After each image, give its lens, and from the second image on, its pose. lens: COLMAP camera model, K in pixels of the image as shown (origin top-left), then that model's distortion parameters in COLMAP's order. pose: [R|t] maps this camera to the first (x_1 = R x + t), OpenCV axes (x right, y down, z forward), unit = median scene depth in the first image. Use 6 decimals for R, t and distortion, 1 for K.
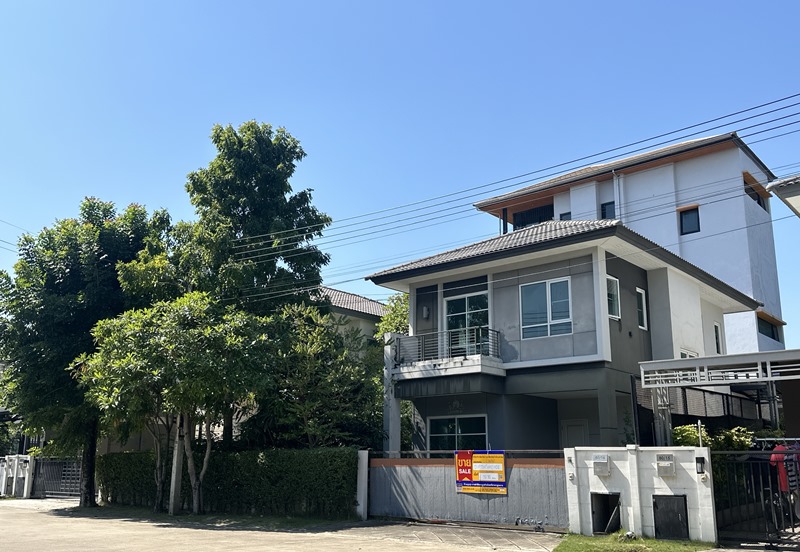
lens RADIAL K [[741.7, 0, 385.7], [0, 741.7, 296.2], [0, 0, 1]] dist [0.103257, -0.001182]
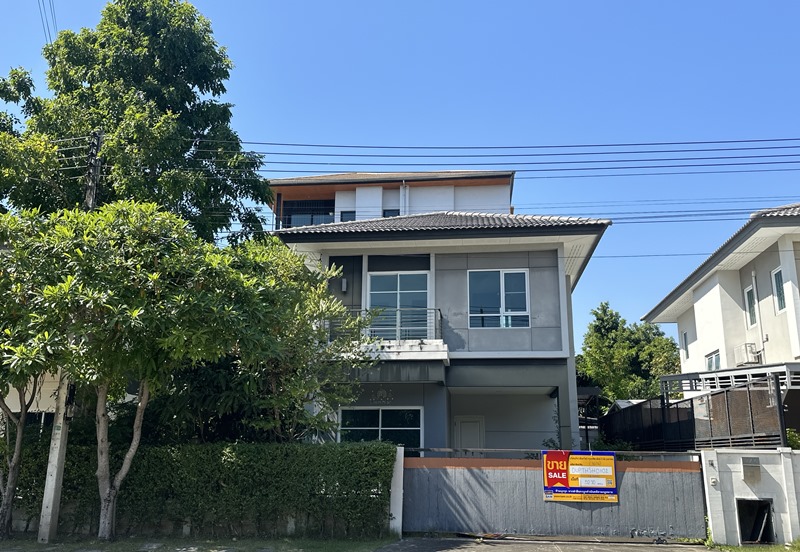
lens RADIAL K [[682.5, 0, 400.8], [0, 682.5, 294.2], [0, 0, 1]] dist [0.135786, -0.218264]
pose [[0.822421, 0.136509, 0.552258, -0.385011], [-0.130674, 0.990156, -0.050151, 0.073973], [-0.553667, -0.030921, 0.832164, 0.356043]]
